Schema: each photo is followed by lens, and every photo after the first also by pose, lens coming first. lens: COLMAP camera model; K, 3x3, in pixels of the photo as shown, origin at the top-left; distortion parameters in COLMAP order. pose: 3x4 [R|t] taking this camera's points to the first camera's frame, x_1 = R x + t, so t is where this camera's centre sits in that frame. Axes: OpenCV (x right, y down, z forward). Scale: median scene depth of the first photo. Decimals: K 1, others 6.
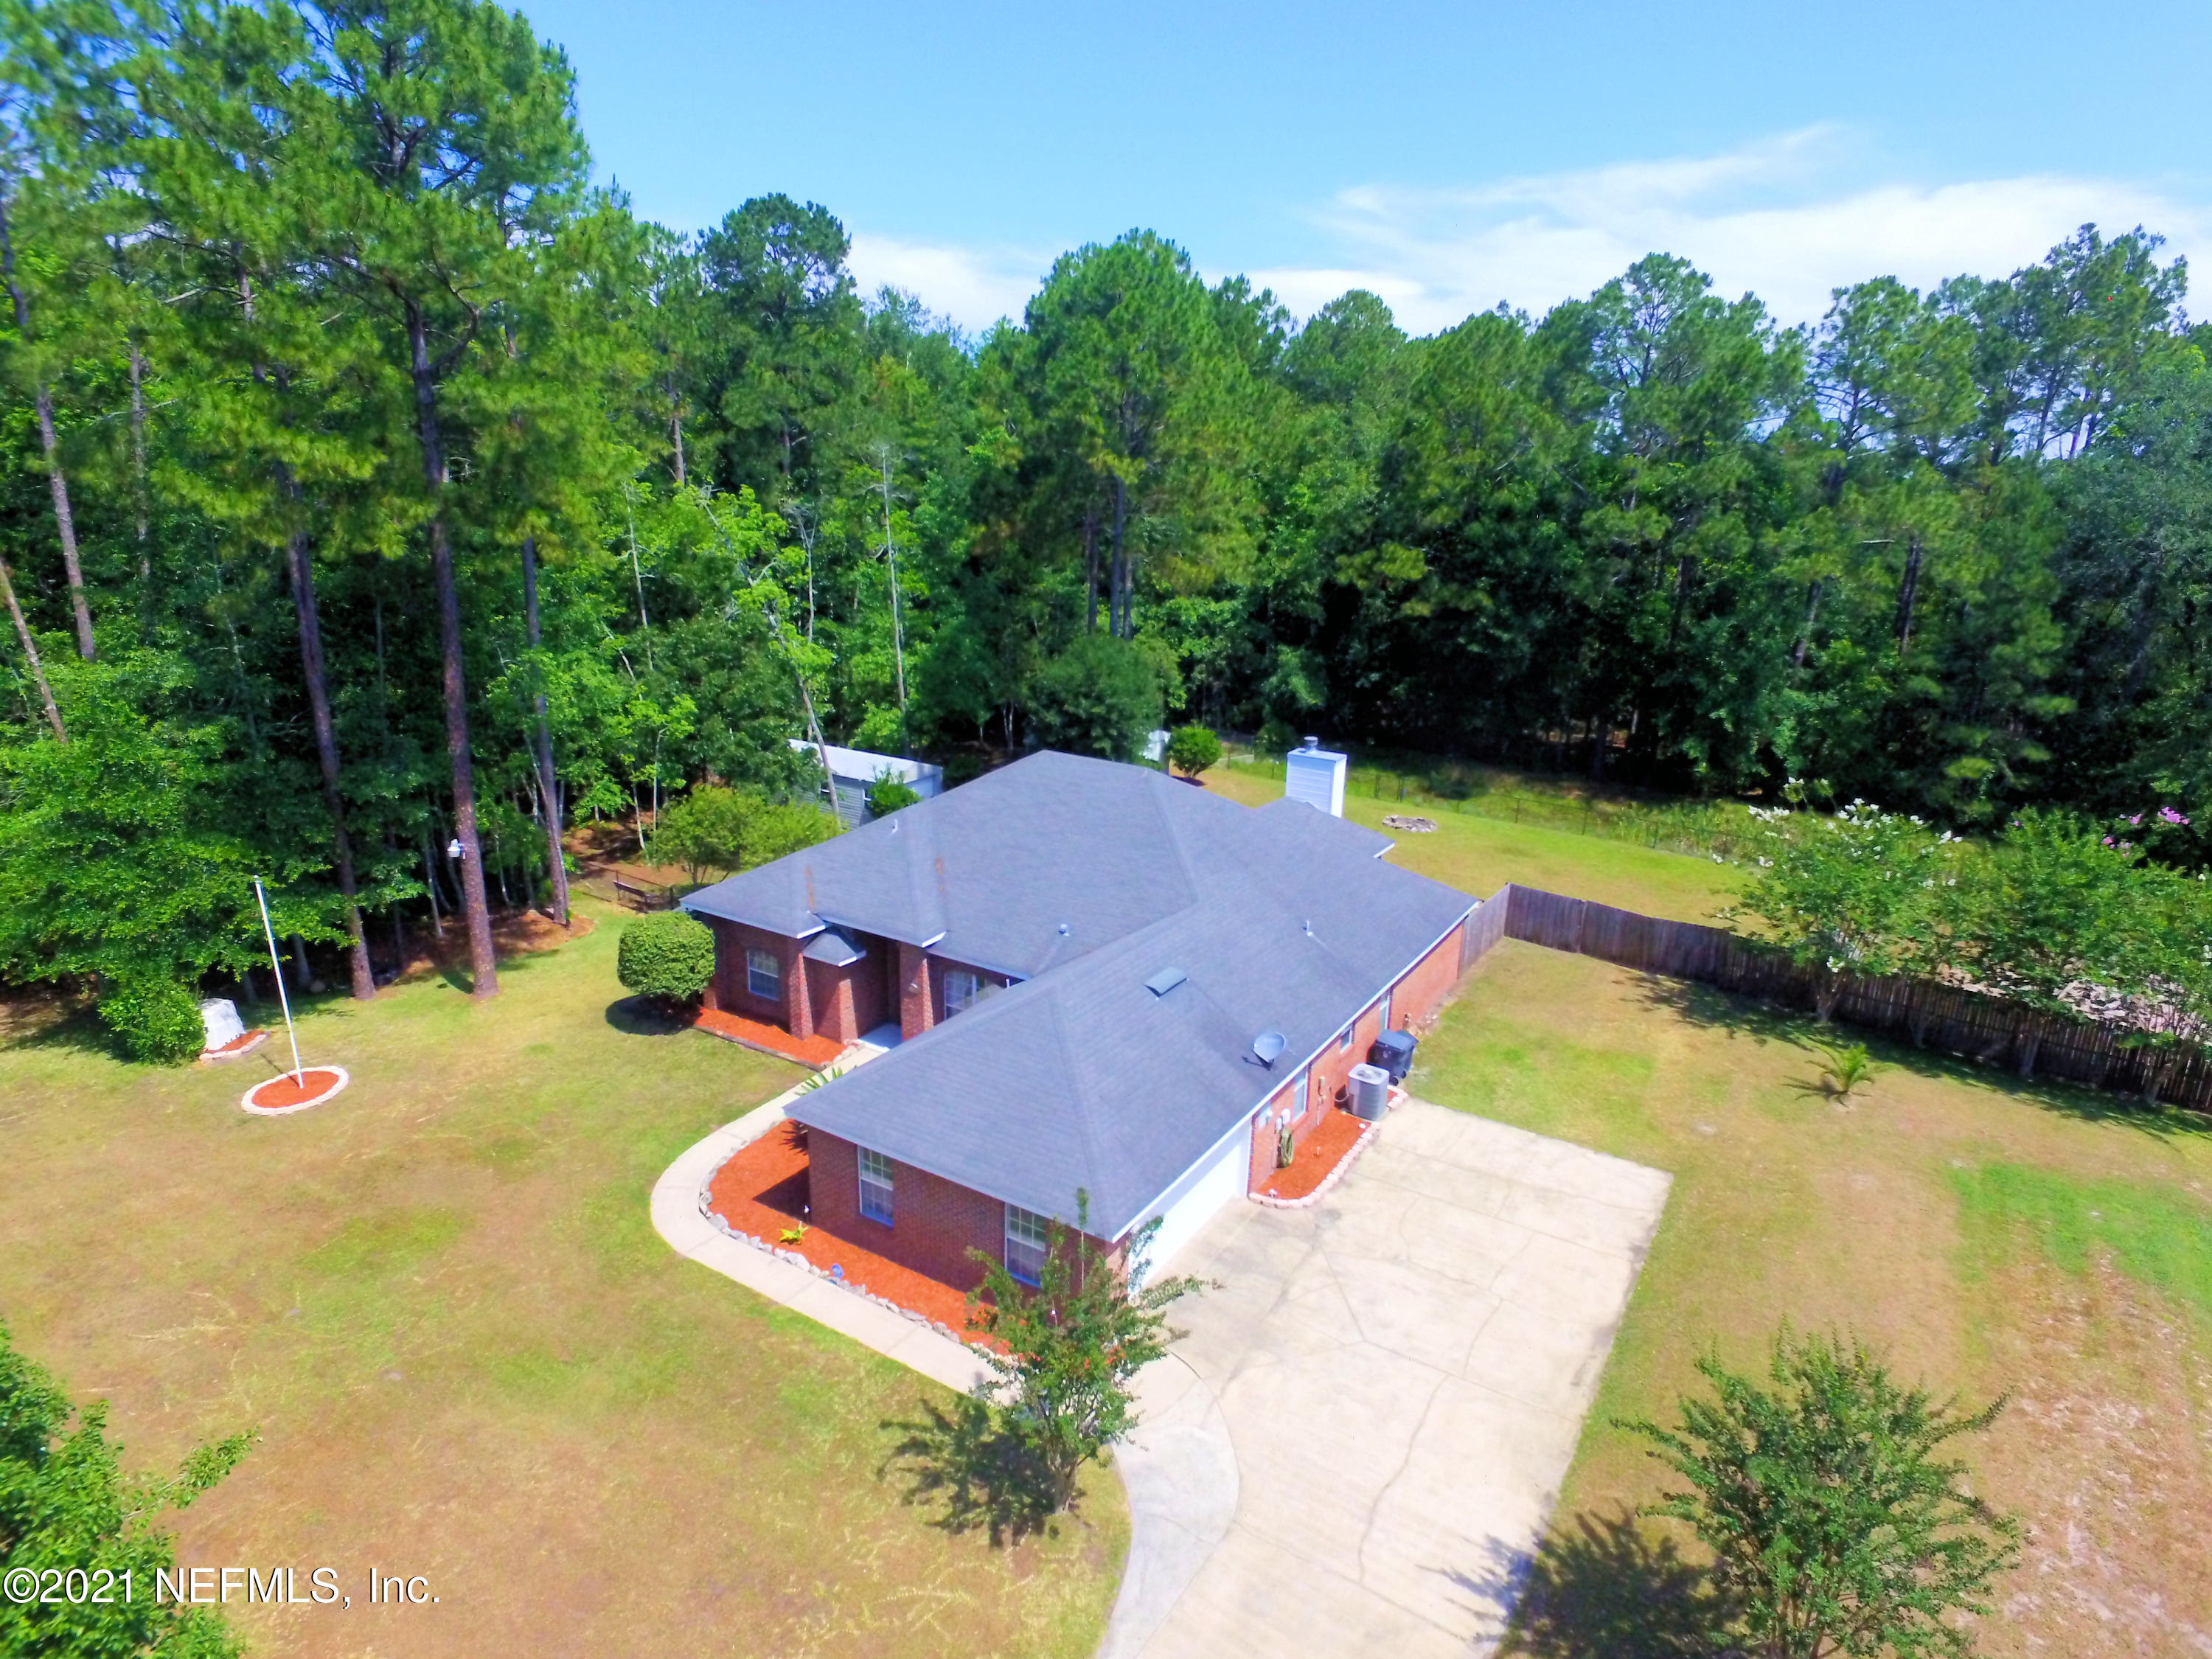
lens RADIAL K [[1282.1, 0, 1121.6], [0, 1282.1, 830.1], [0, 0, 1]] dist [-0.015399, 0.015533]
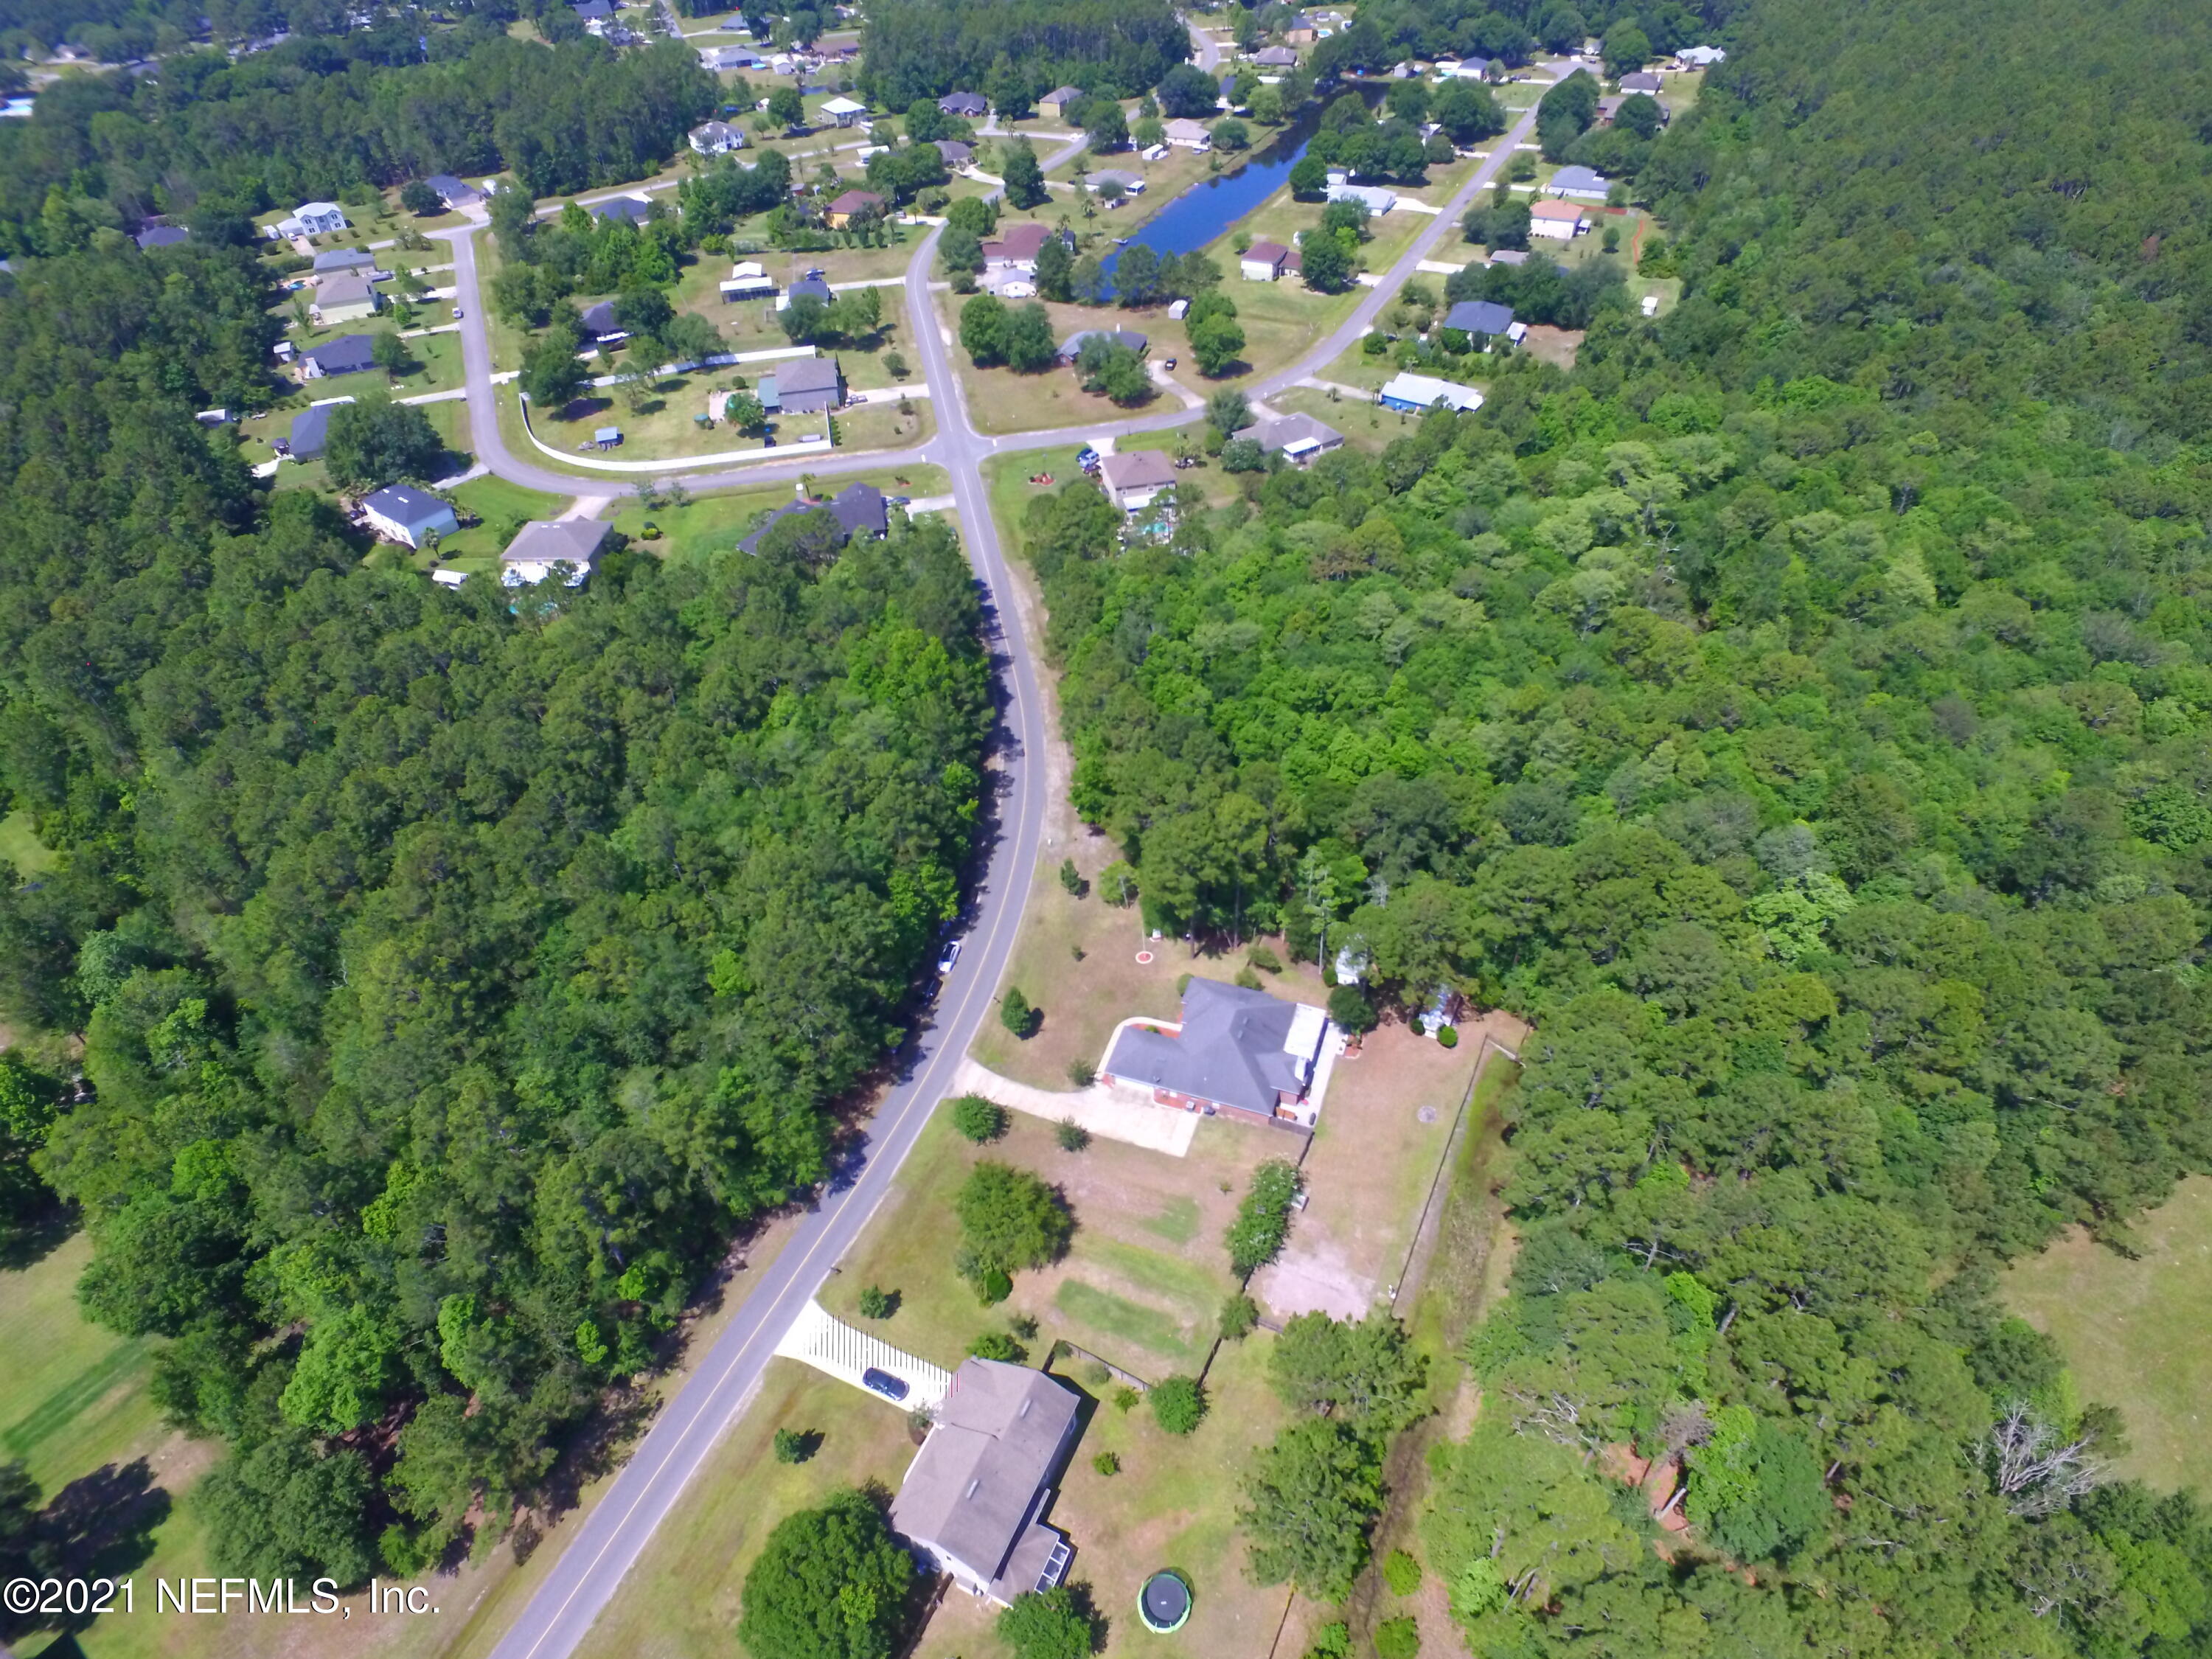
lens RADIAL K [[1280.8, 0, 1111.7], [0, 1280.8, 826.1], [0, 0, 1]] dist [-0.004057, 0.020440]
pose [[0.203527, 0.623695, -0.754706, 3.055997], [-0.227555, 0.779865, 0.583120, -3.326077], [0.952258, 0.053056, 0.300648, -0.825052]]
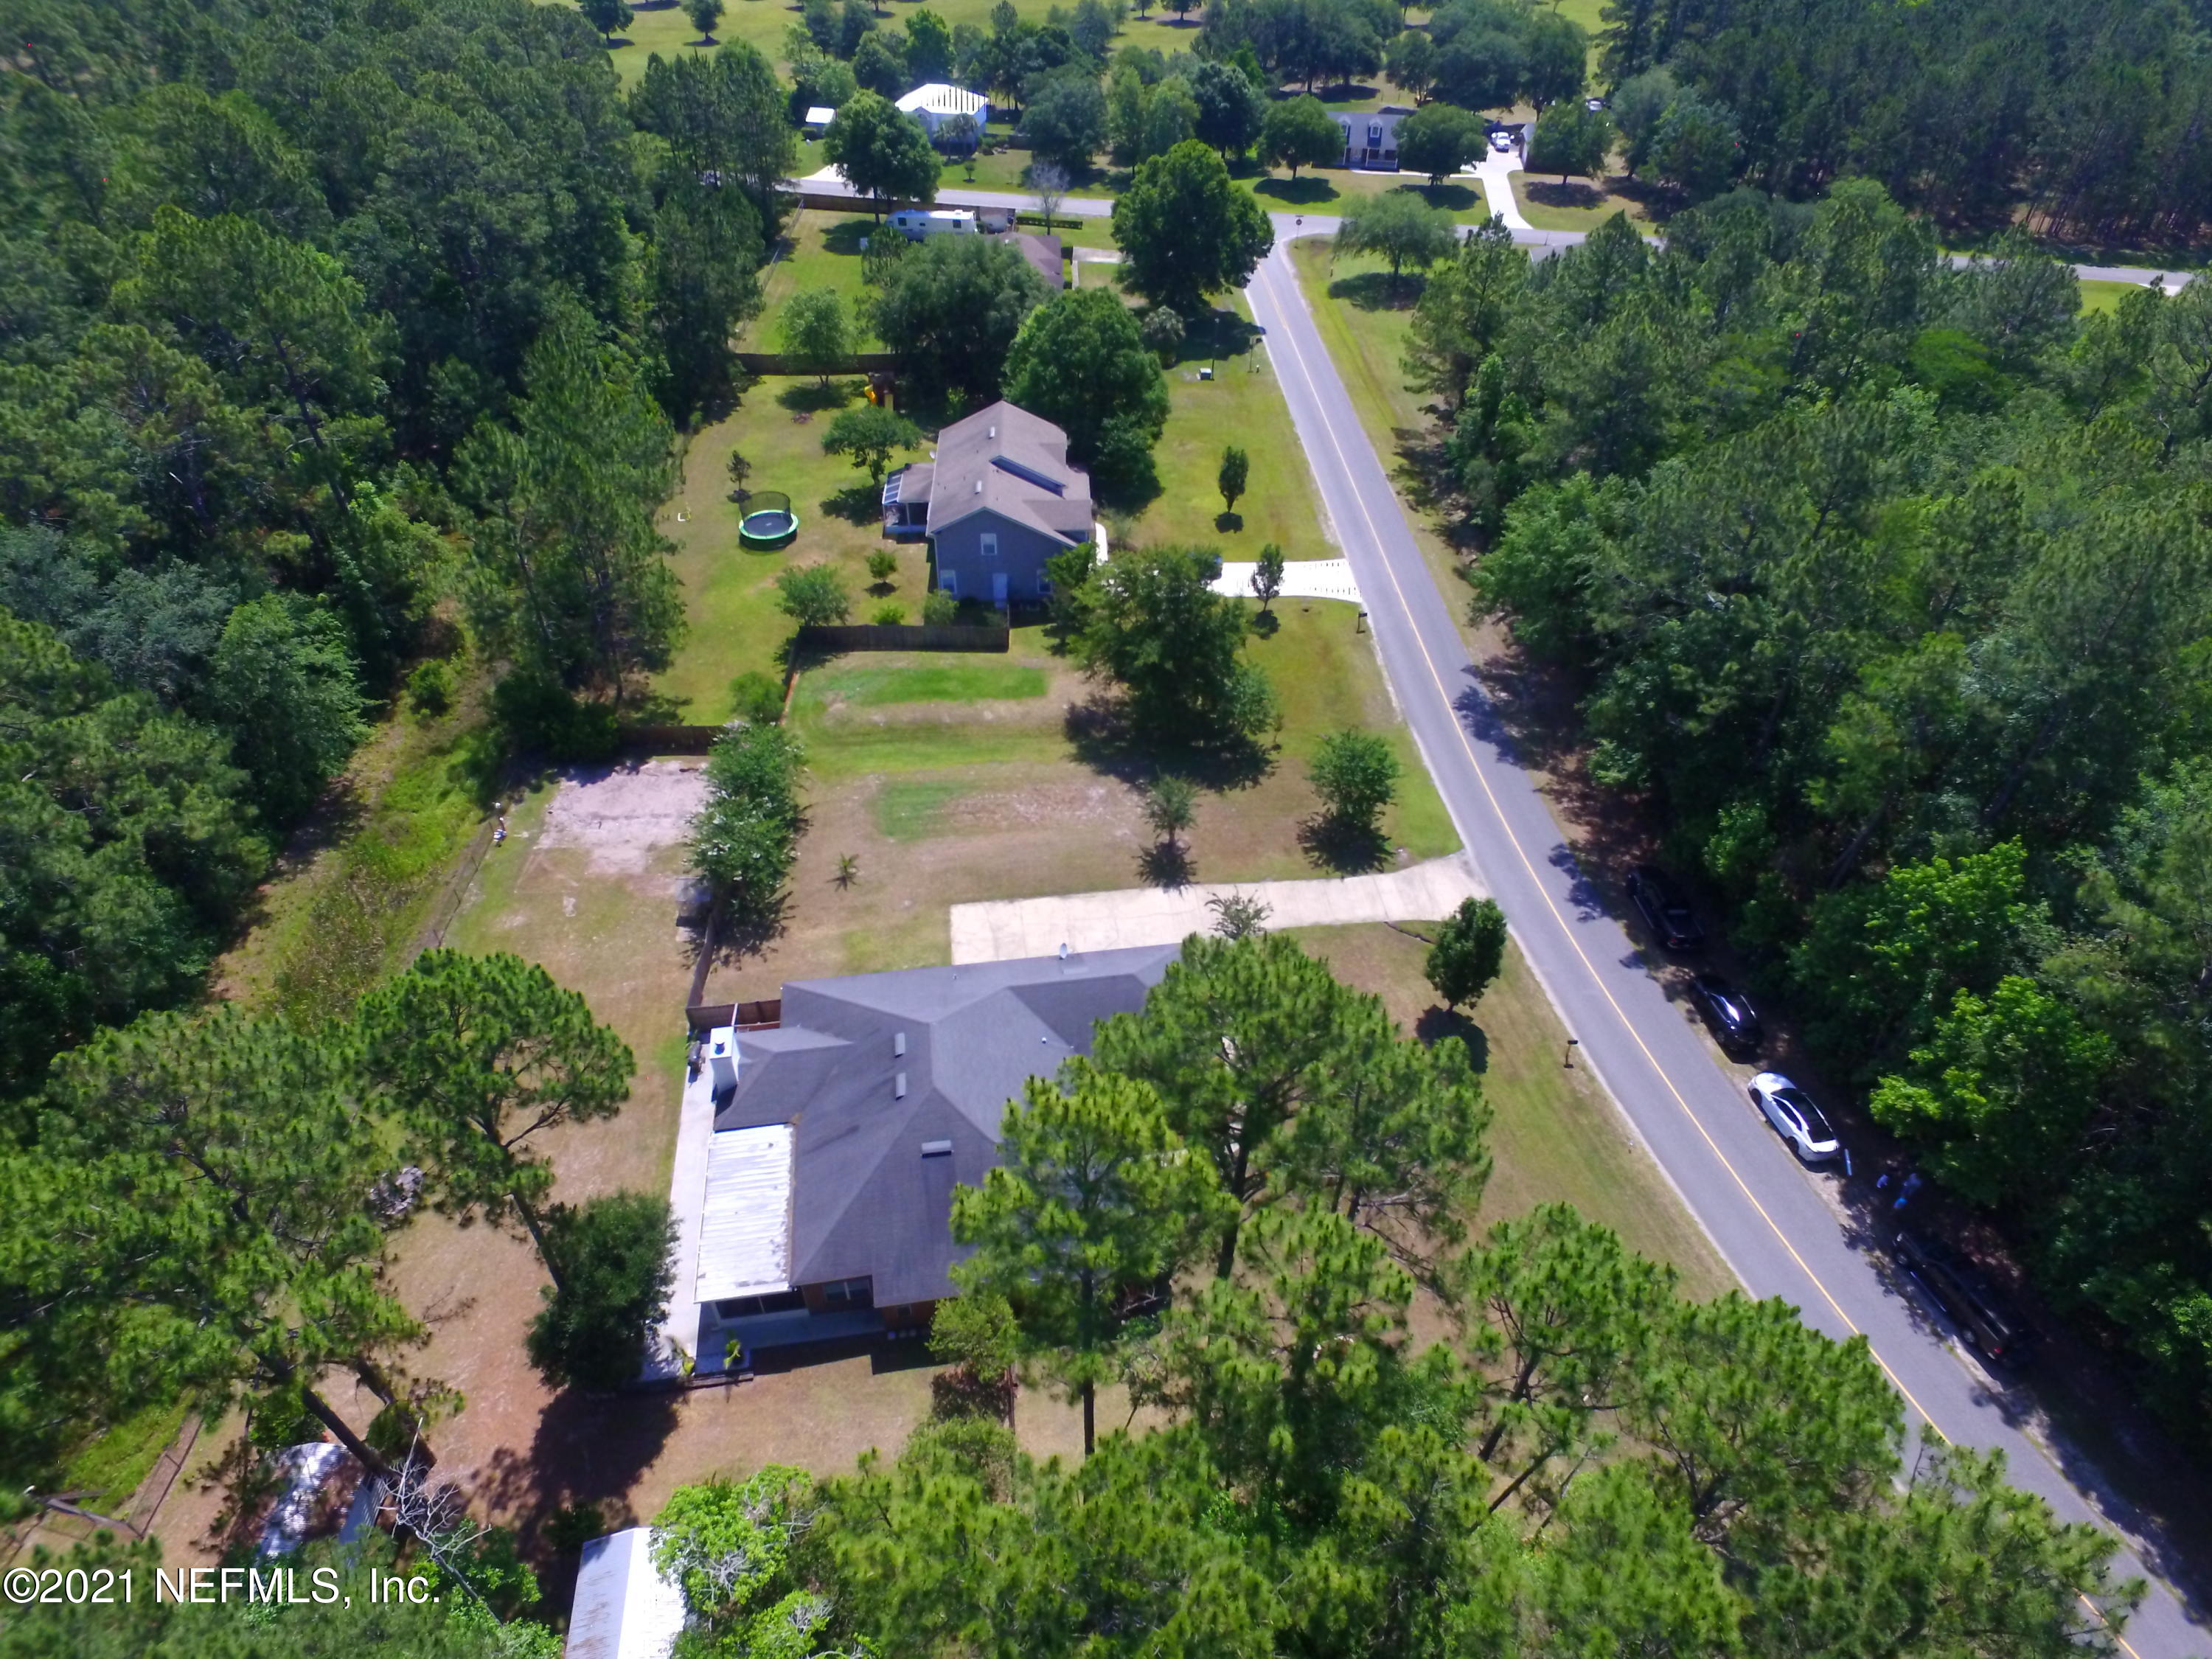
lens RADIAL K [[1285.6, 0, 1112.1], [0, 1285.6, 829.4], [0, 0, 1]] dist [0.004261, 0.003798]
pose [[-0.640608, -0.535962, 0.549878, -0.964034], [0.171575, 0.598095, 0.782844, -1.543470], [-0.748454, 0.595841, -0.291186, 1.231696]]
